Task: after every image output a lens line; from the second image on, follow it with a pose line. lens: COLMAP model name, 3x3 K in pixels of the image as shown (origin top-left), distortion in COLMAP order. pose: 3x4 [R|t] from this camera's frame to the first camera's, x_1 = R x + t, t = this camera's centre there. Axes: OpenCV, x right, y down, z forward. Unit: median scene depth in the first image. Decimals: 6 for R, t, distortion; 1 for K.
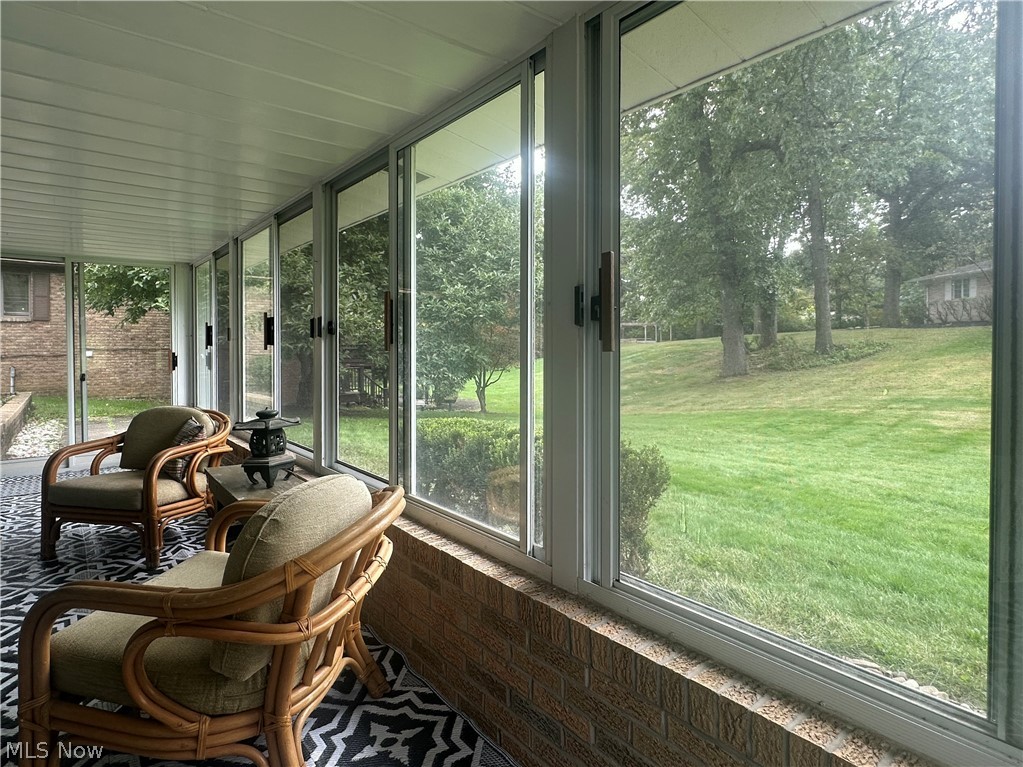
lens RADIAL K [[540.4, 0, 510.4], [0, 540.4, 365.9], [0, 0, 1]] dist [-0.000411, 0.000043]
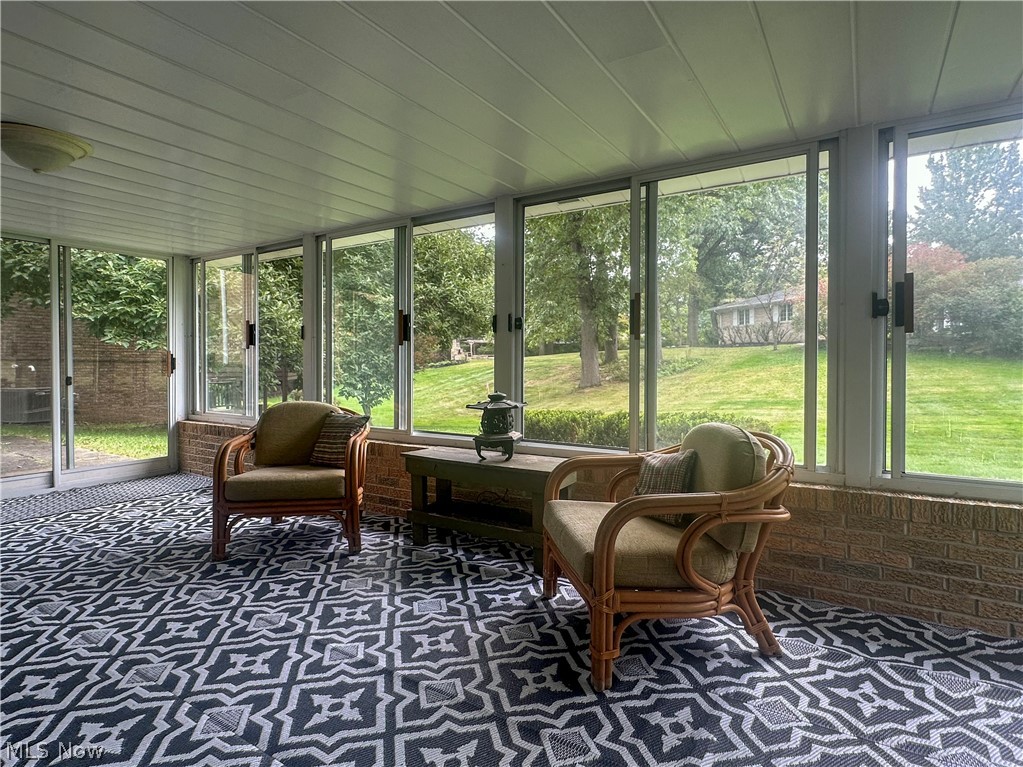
lens RADIAL K [[538.0, 0, 511.5], [0, 538.0, 383.5], [0, 0, 1]] dist [0.000831, -0.000519]
pose [[0.940688, -0.009974, 0.339125, -0.209017], [0.010821, 0.999941, -0.000606, 0.016522], [-0.339099, 0.004240, 0.940741, -0.018547]]
